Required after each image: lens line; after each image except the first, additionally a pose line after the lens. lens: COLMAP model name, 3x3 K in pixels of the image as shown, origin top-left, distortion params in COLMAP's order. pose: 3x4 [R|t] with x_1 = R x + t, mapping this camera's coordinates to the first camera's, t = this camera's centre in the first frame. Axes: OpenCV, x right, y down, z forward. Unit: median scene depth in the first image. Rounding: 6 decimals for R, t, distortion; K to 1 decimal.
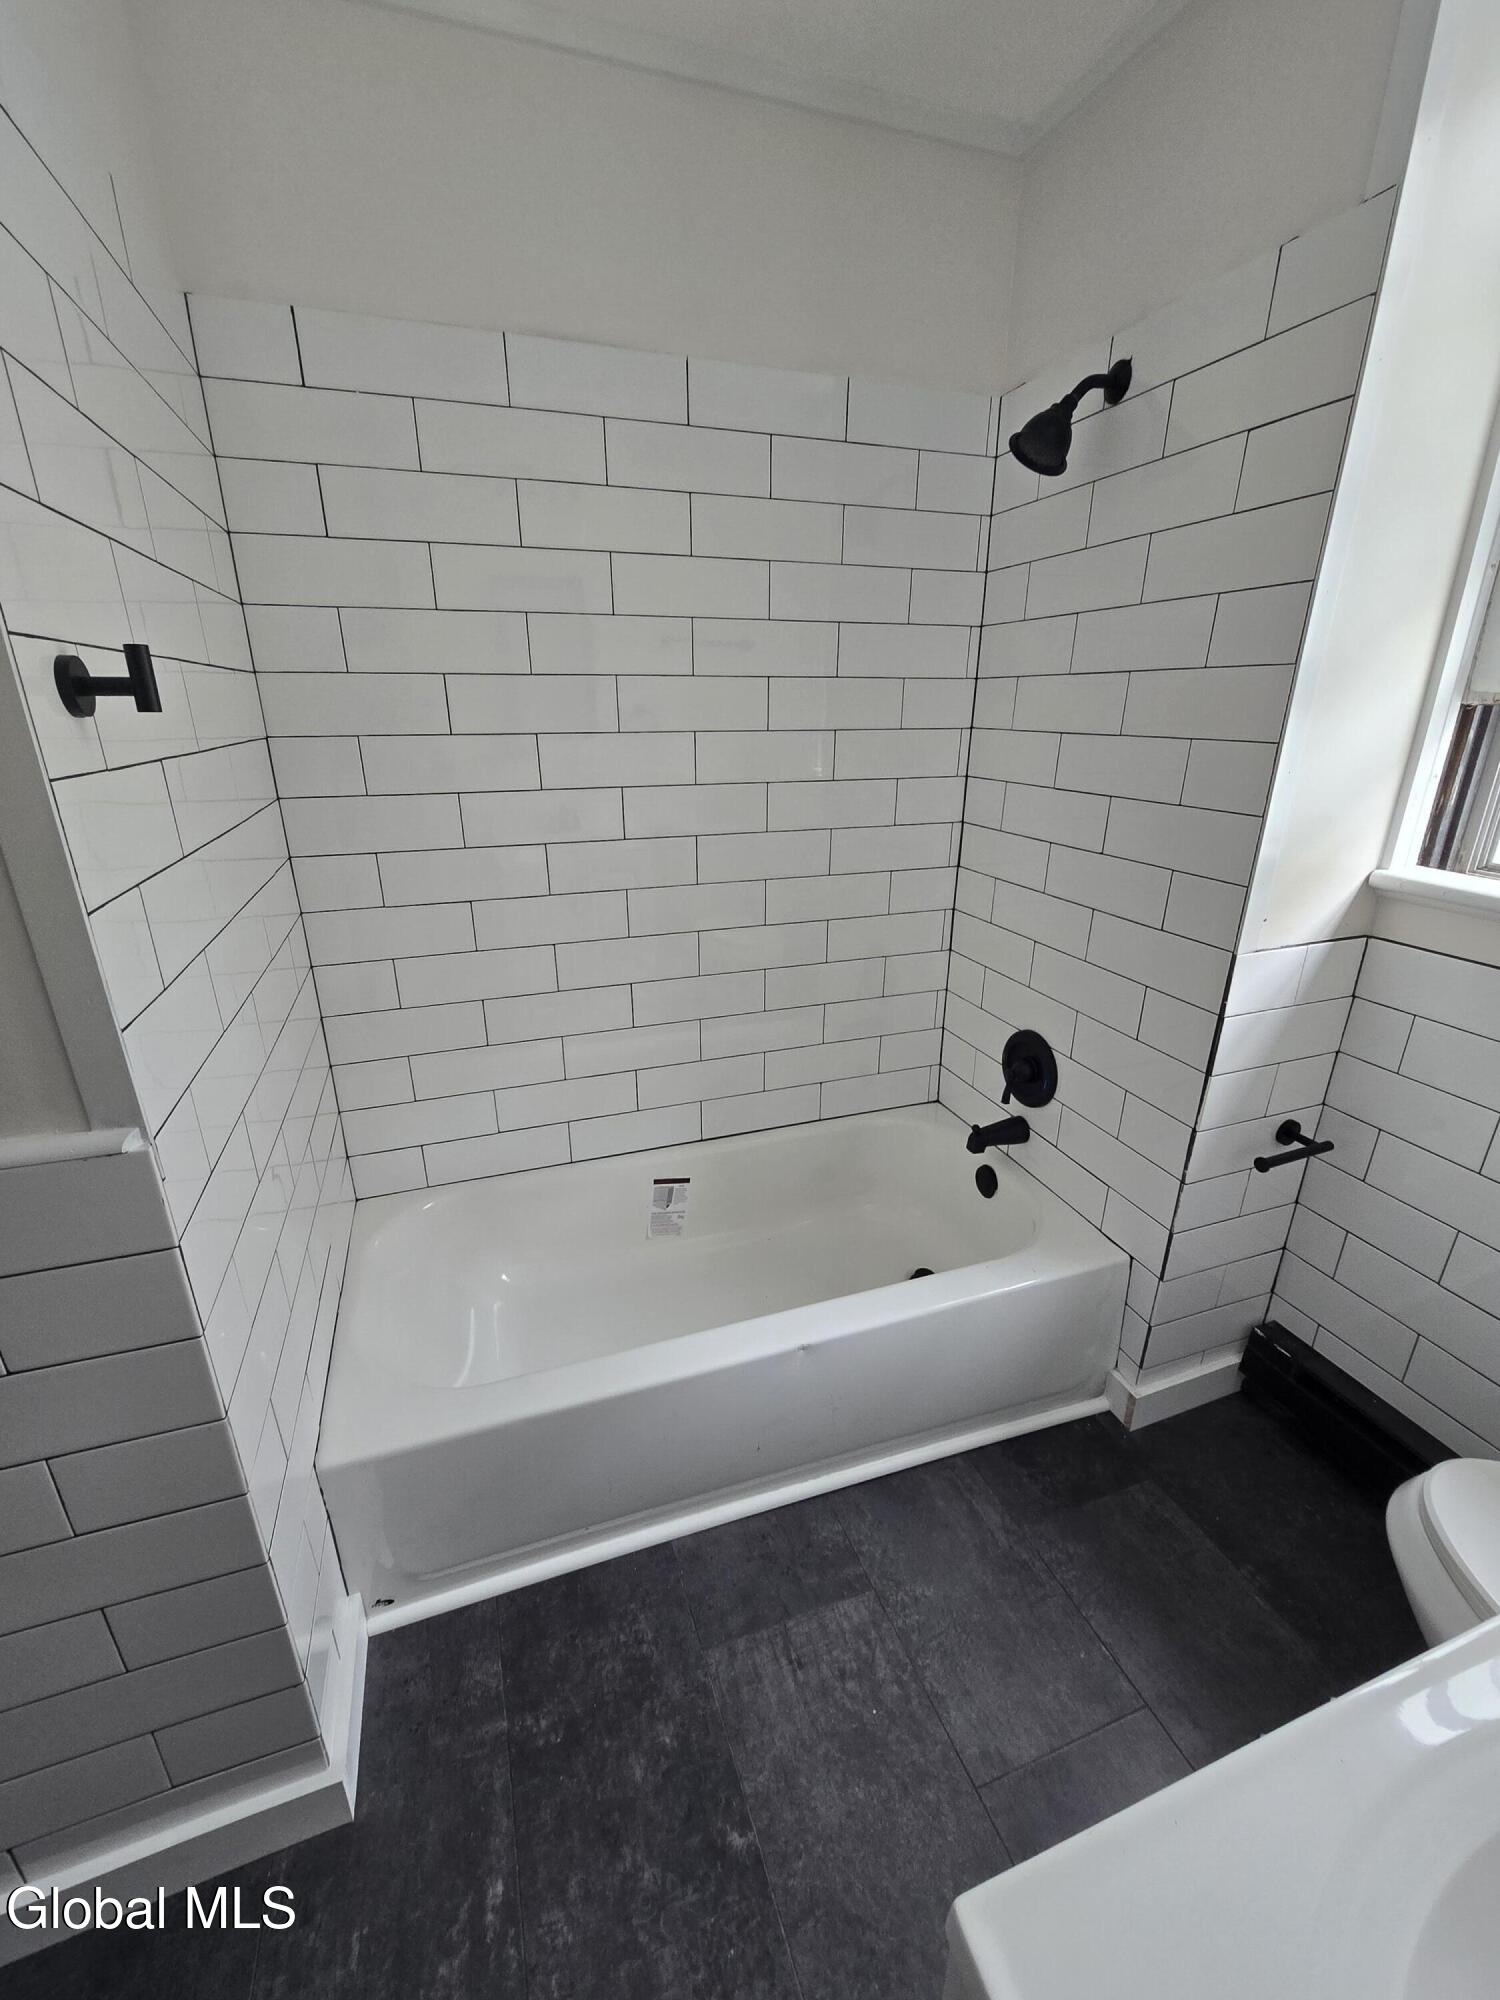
lens RADIAL K [[823.2, 0, 750.6], [0, 823.2, 1017.2], [0, 0, 1]] dist [-0.002221, 0.000061]
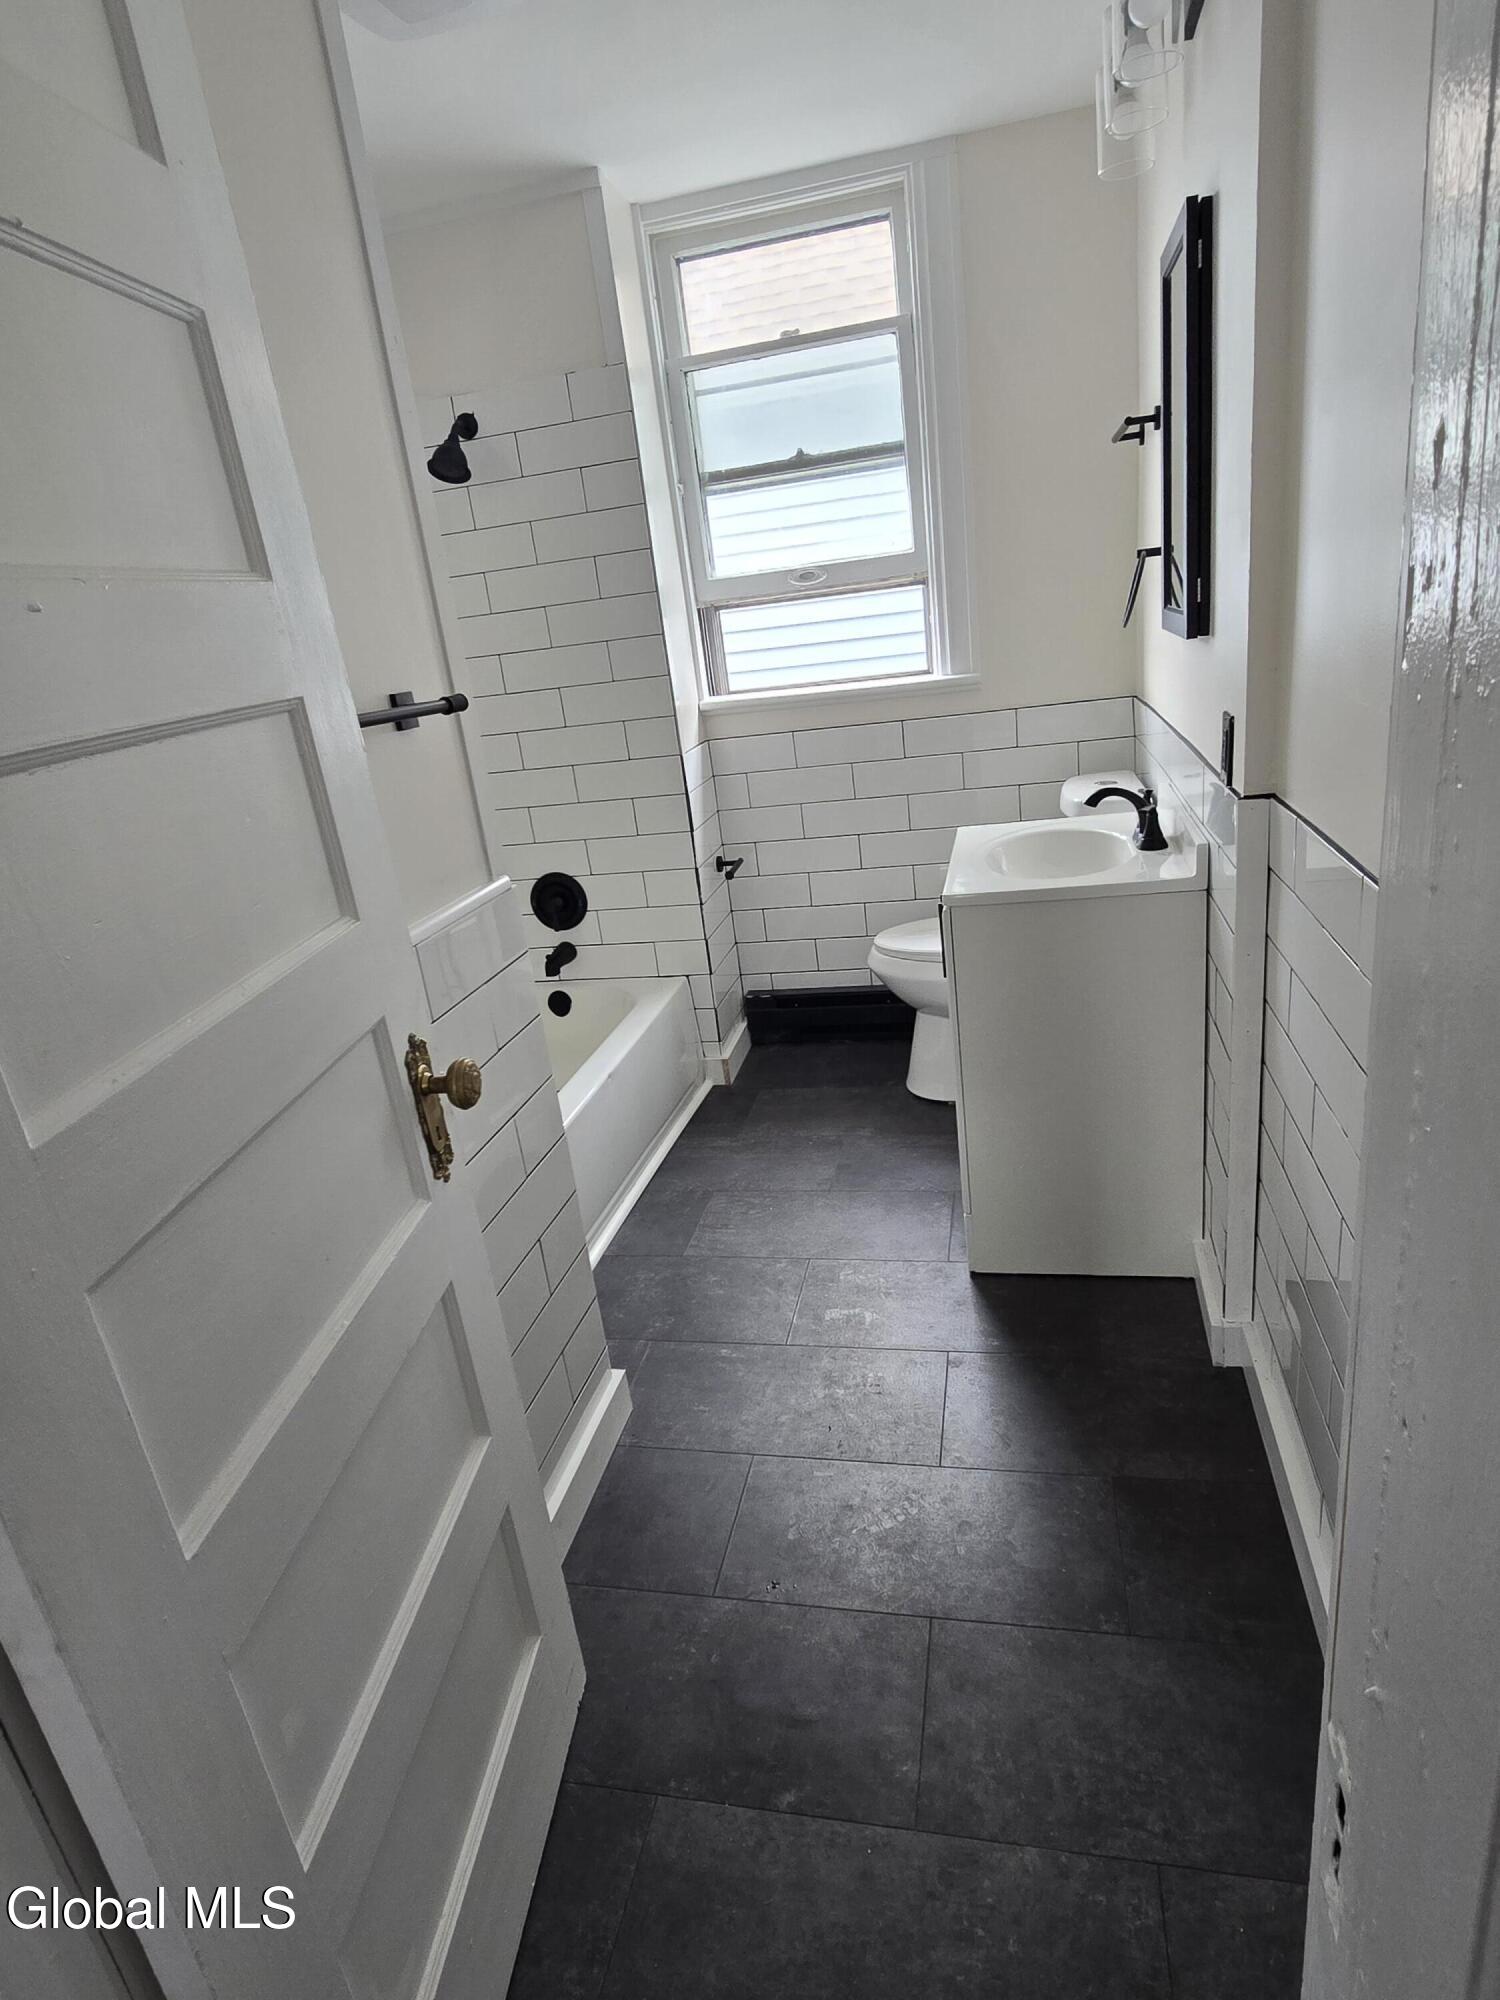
lens RADIAL K [[1139.1, 0, 744.6], [0, 1139.1, 1014.0], [0, 0, 1]] dist [-0.002447, -0.000396]
pose [[0.526699, -0.347342, 0.775849, -1.136021], [0.414981, 0.901622, 0.121933, 0.144873], [-0.741875, 0.257741, 0.619024, -0.356960]]
